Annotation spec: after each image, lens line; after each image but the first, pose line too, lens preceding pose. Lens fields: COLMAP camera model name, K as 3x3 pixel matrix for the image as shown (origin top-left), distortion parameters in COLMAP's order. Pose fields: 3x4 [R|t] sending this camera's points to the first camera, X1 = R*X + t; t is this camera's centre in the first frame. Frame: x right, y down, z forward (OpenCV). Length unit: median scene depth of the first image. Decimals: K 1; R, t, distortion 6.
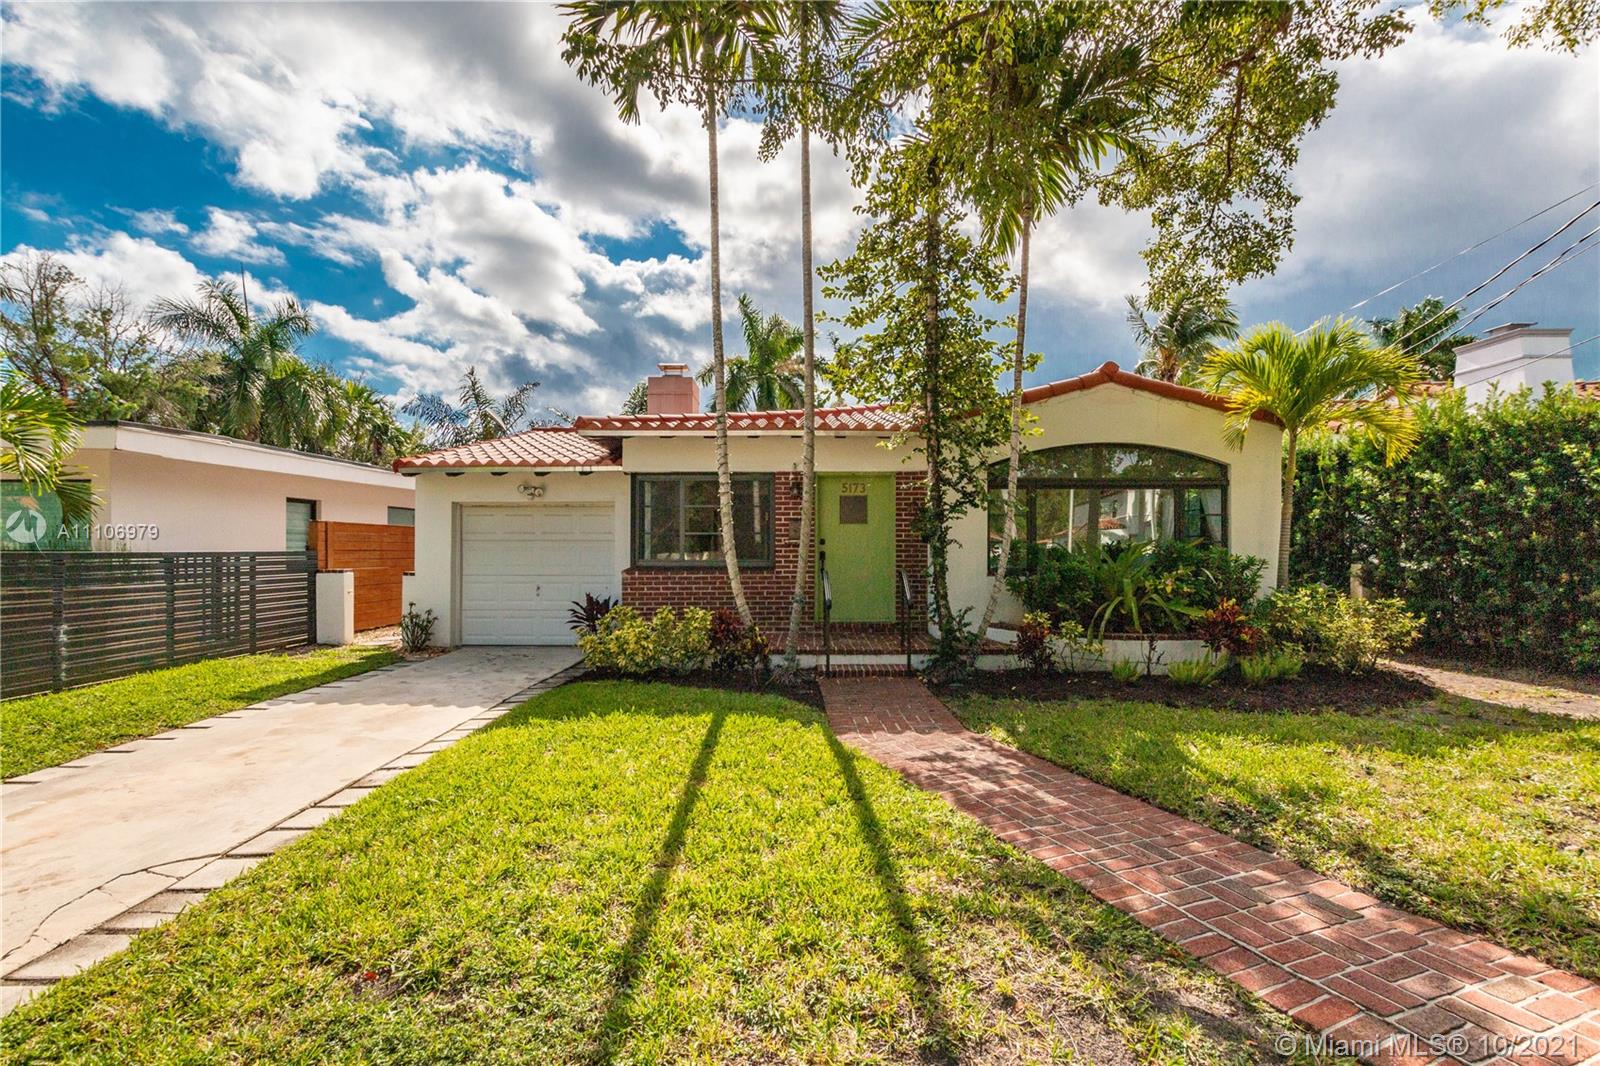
lens RADIAL K [[767.5, 0, 798.0], [0, 767.5, 542.2], [0, 0, 1]] dist [0.001077, 0.000183]
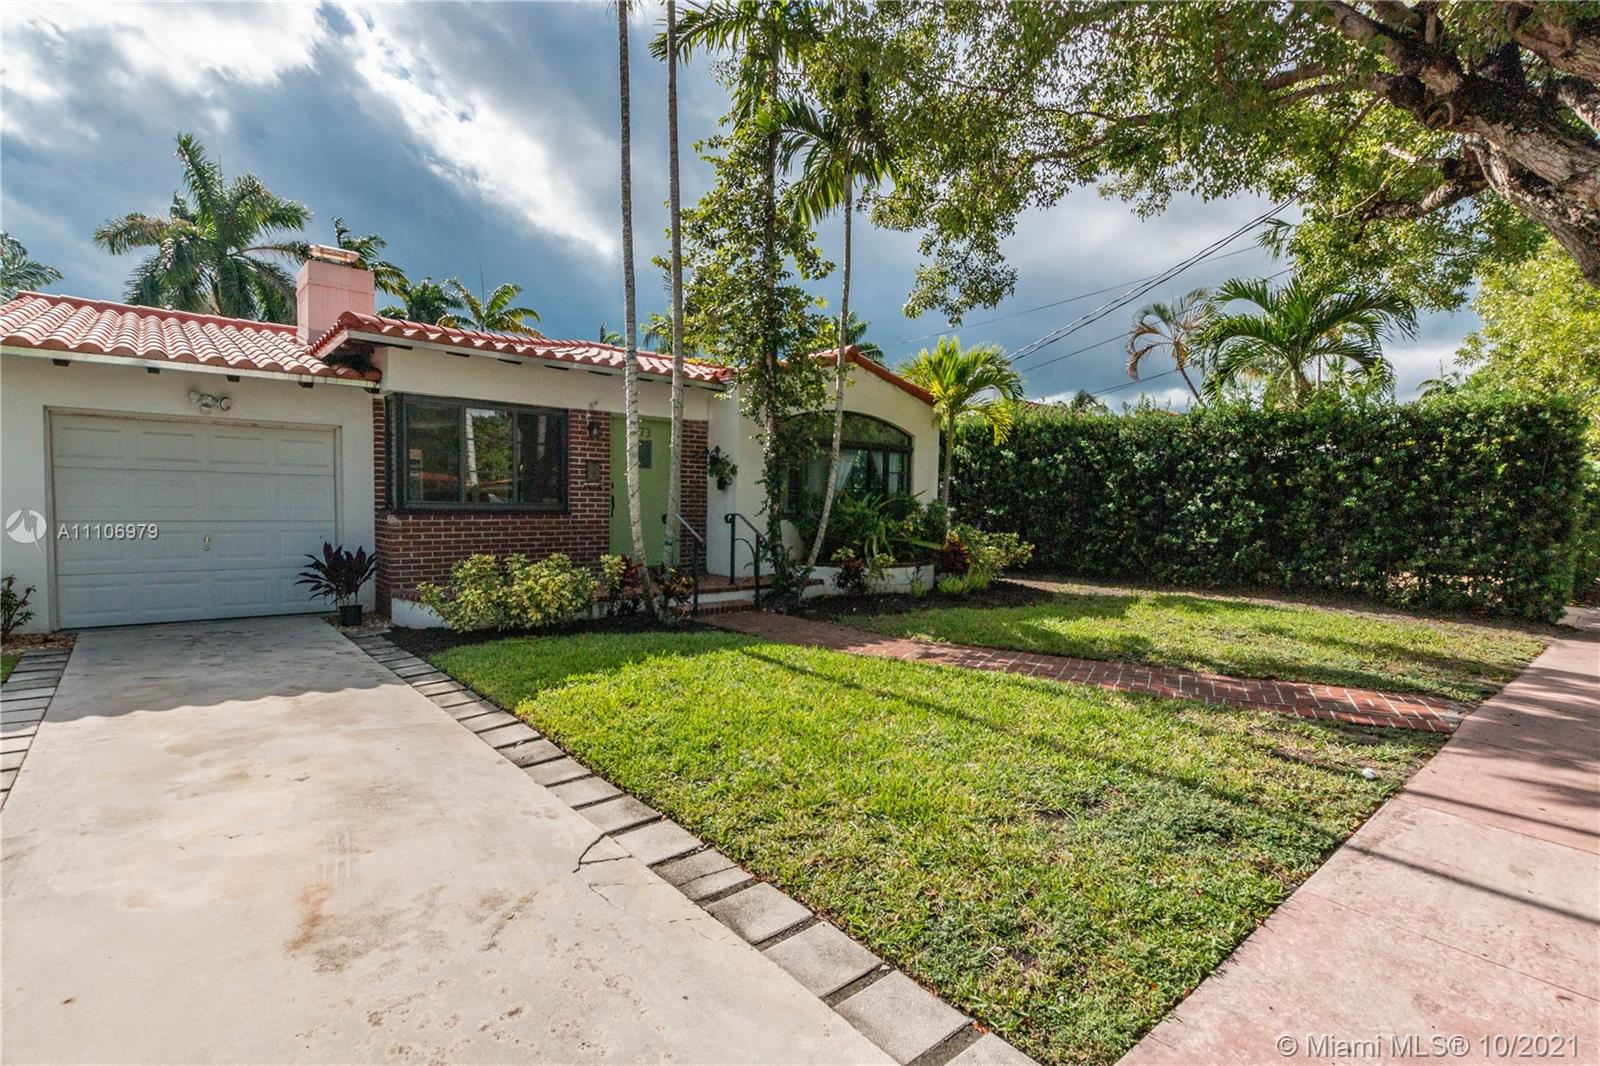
lens RADIAL K [[748.0, 0, 890.6], [0, 748.0, 544.3], [0, 0, 1]] dist [0.003895, 0.000270]
pose [[0.732307, -0.025250, 0.680507, -0.403037], [-0.024110, 0.997724, 0.062966, 0.006991], [-0.680548, -0.062517, 0.730032, 0.068091]]
